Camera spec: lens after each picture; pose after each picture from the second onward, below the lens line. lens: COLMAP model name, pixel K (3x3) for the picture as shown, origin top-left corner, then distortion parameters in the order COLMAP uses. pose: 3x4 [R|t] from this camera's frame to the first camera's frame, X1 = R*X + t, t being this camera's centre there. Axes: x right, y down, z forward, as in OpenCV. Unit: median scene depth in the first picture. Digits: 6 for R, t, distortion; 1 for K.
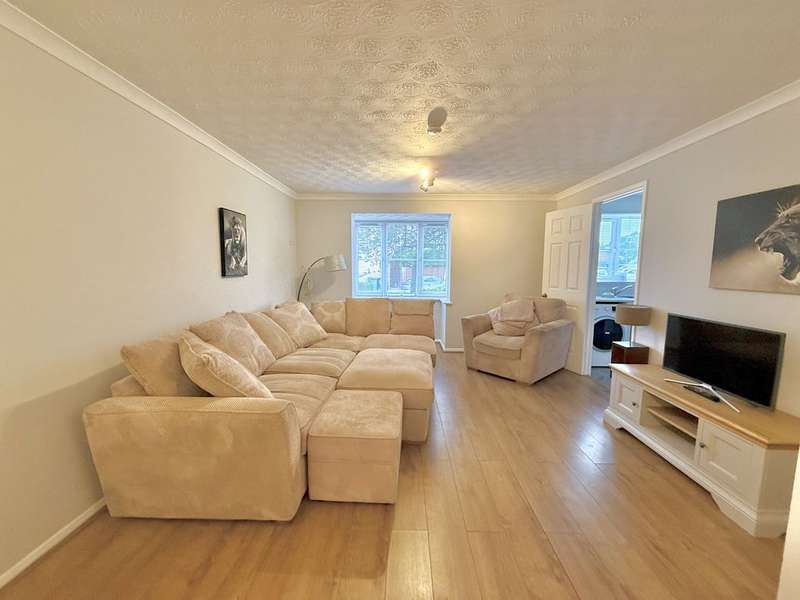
lens RADIAL K [[317.1, 0, 398.7], [0, 317.1, 301.1], [0, 0, 1]] dist [0.002381, -0.000631]
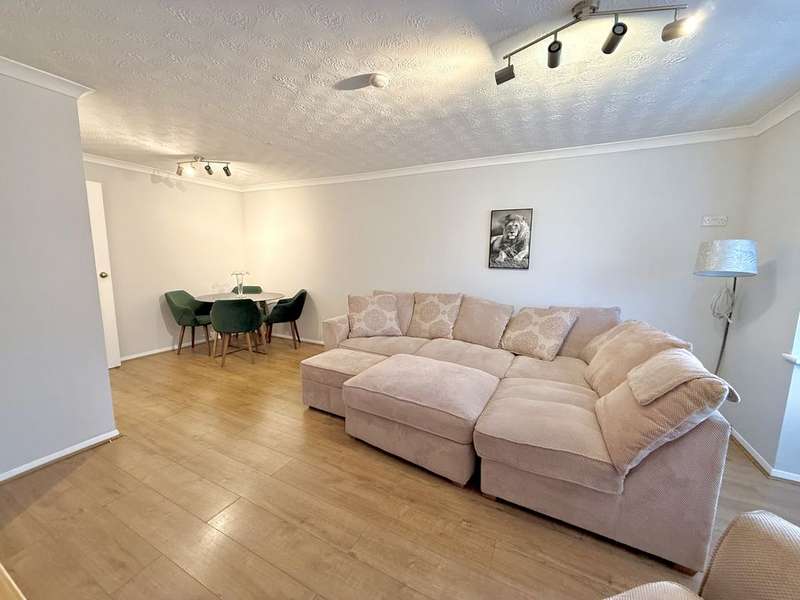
lens RADIAL K [[317.1, 0, 398.0], [0, 317.1, 299.7], [0, 0, 1]] dist [0.002381, -0.000631]
pose [[-0.433710, 0.113631, -0.893859, 0.685409], [-0.116207, 0.976678, 0.180544, -0.133308], [0.893528, 0.182177, -0.410390, 1.181237]]
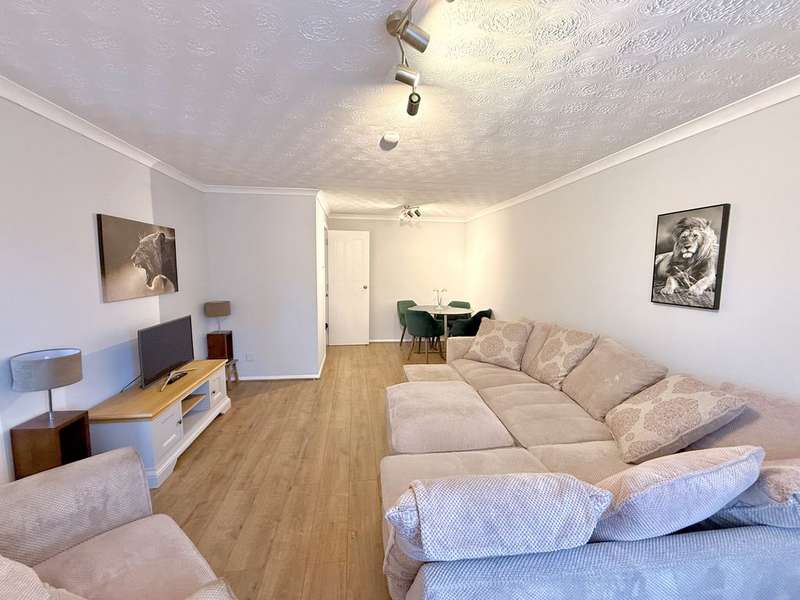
lens RADIAL K [[317.1, 0, 399.3], [0, 317.1, 300.3], [0, 0, 1]] dist [0.002381, -0.000631]
pose [[-0.986965, 0.000615, -0.160931, 0.194700], [-0.033965, 0.976672, 0.212035, -0.222800], [0.157307, 0.214737, -0.963920, 1.623191]]
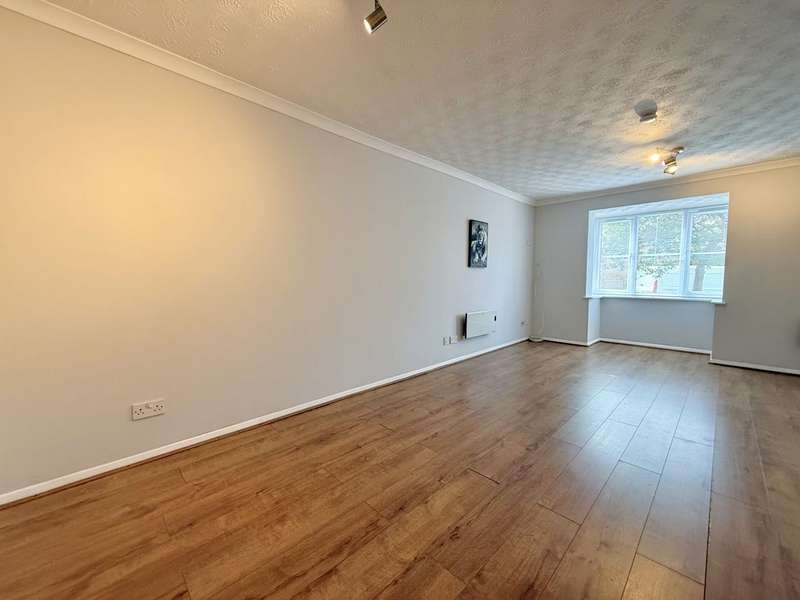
lens RADIAL K [[317.1, 0, 399.6], [0, 317.1, 298.8], [0, 0, 1]] dist [0.002381, -0.000631]
pose [[0.713813, 0.040921, -0.699140, 0.233244], [-0.072623, 0.997235, -0.015779, 0.111718], [0.696561, 0.062037, 0.714811, -0.241019]]
